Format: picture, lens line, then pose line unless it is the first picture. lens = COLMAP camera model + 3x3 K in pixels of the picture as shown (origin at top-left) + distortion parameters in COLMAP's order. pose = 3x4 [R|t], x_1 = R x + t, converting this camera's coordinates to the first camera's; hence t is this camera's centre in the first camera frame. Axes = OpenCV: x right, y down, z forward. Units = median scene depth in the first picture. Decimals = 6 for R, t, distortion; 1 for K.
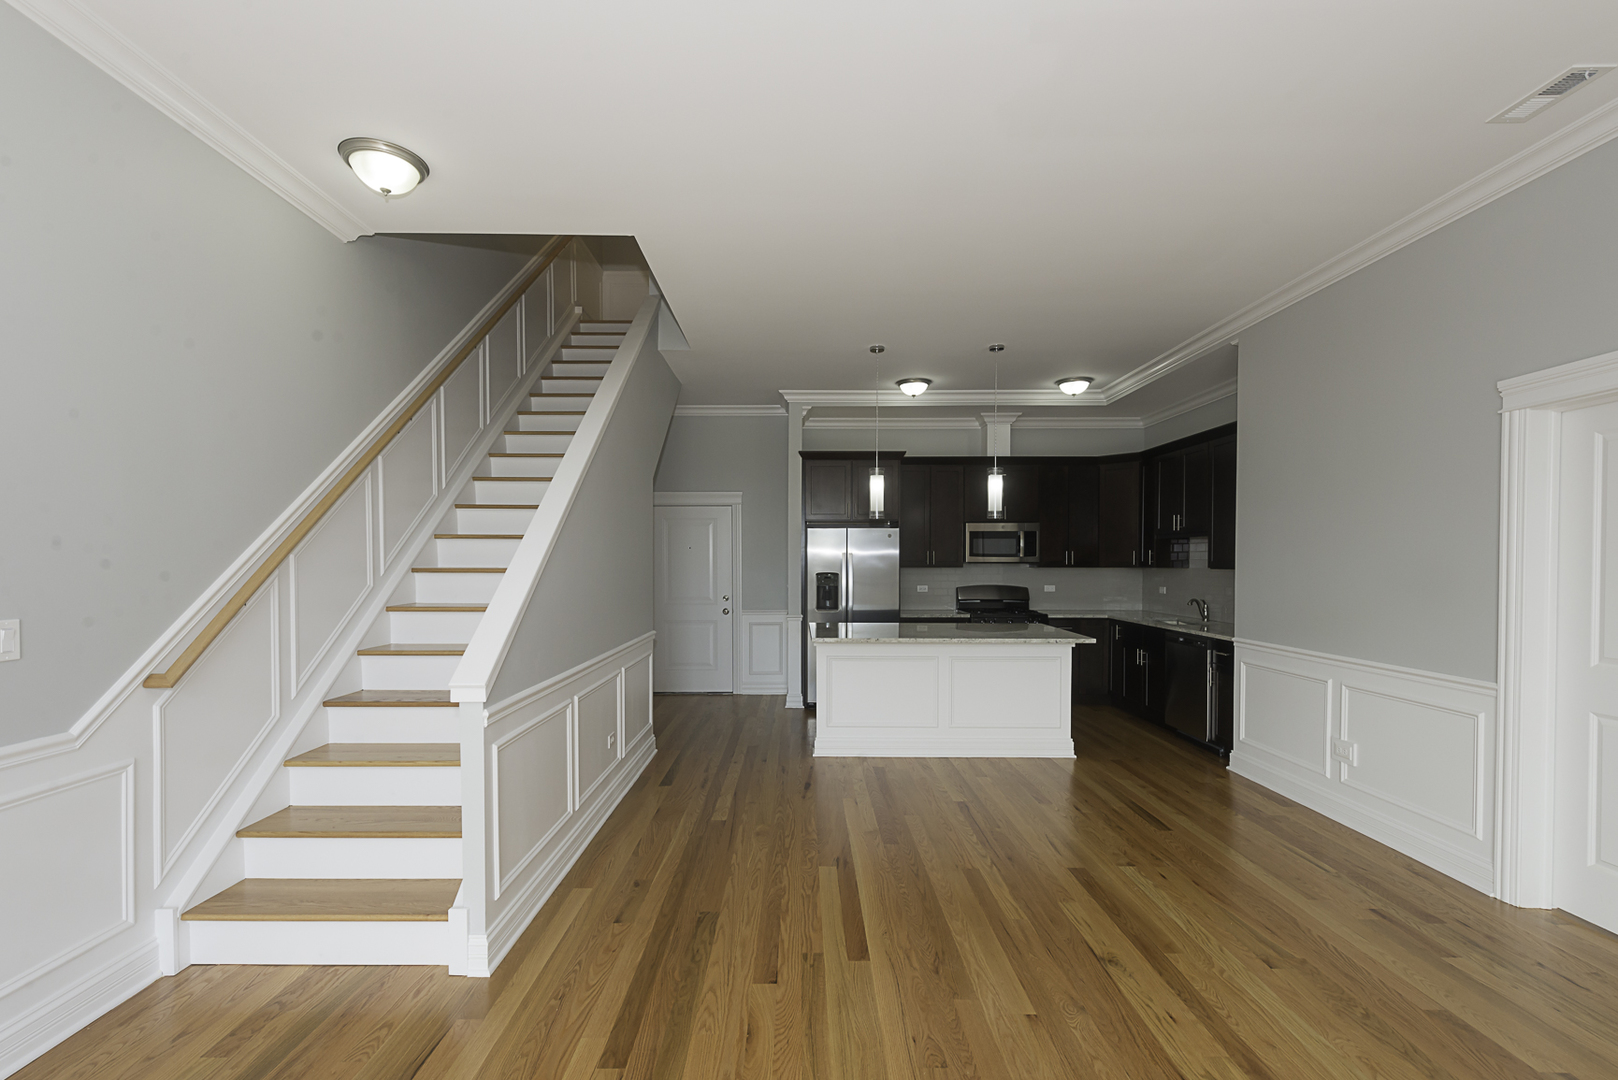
lens RADIAL K [[720.8, 0, 788.5], [0, 720.8, 564.3], [0, 0, 1]] dist [0.001285, -0.000808]
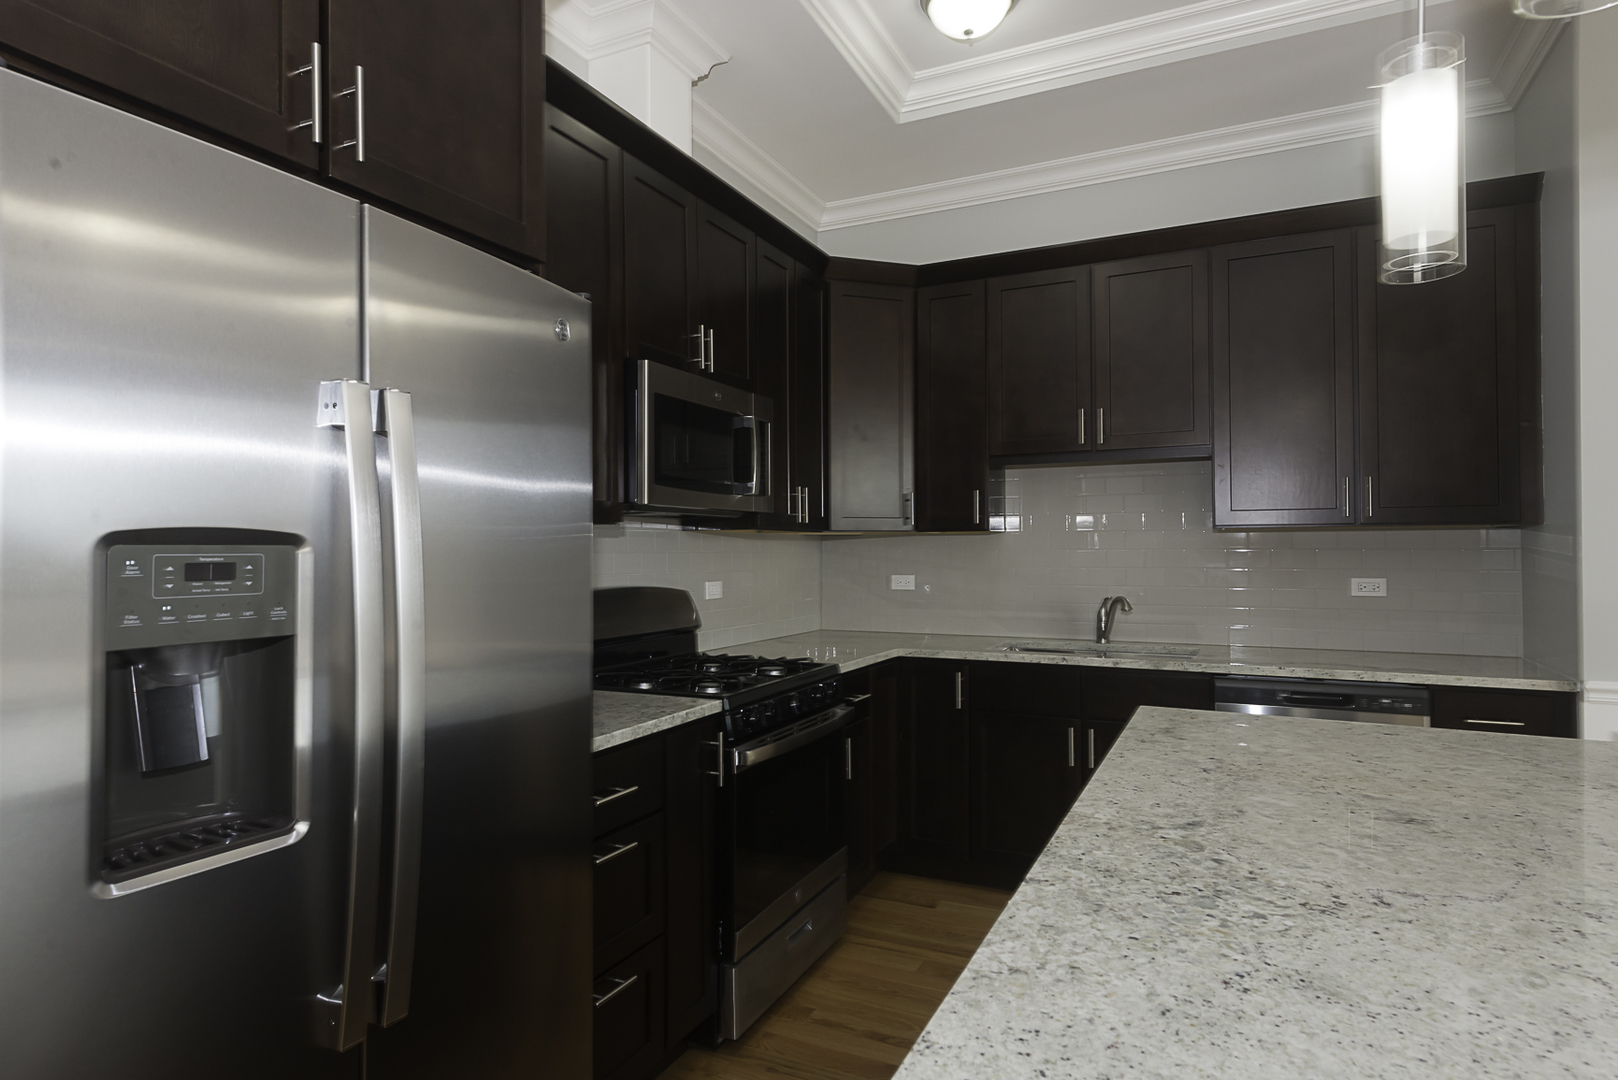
lens RADIAL K [[908.7, 0, 809.2], [0, 908.7, 530.2], [0, 0, 1]] dist [0.022574, -0.008604]
pose [[0.430460, 0.017493, 0.902440, -0.035144], [0.010538, 0.999647, -0.024404, 0.015730], [-0.902548, 0.020015, 0.430124, 0.800286]]
